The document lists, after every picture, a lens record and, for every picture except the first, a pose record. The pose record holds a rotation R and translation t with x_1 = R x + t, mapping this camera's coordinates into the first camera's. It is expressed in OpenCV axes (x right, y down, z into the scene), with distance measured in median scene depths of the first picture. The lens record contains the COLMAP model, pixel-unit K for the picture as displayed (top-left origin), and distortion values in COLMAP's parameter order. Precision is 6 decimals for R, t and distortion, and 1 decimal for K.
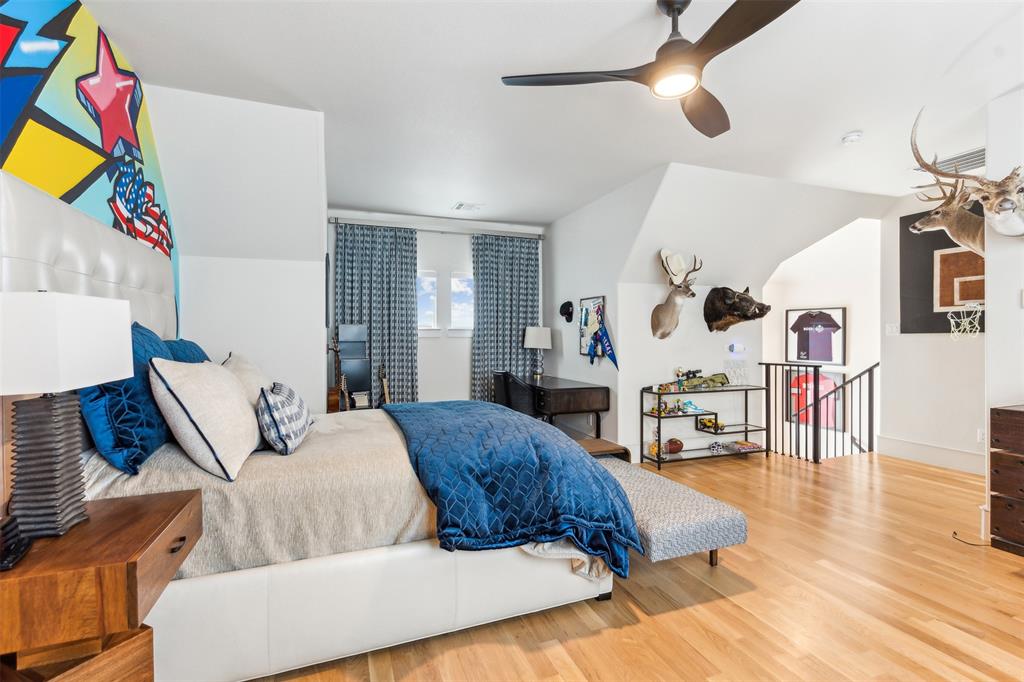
lens RADIAL K [[478.1, 0, 508.7], [0, 478.1, 338.9], [0, 0, 1]] dist [-0.003369, 0.002249]
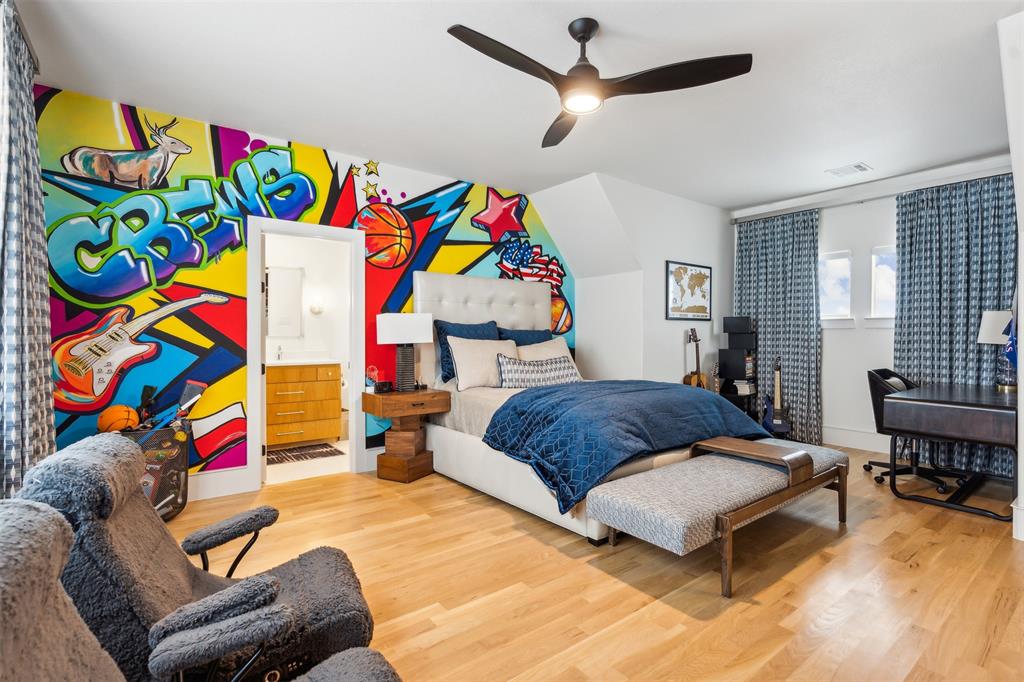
lens RADIAL K [[478.1, 0, 503.2], [0, 478.1, 340.0], [0, 0, 1]] dist [-0.003369, 0.002249]
pose [[0.282249, 0.017003, -0.959190, 1.129946], [-0.003465, 0.999854, 0.016704, 0.012628], [0.959335, -0.001391, 0.282267, 0.394134]]
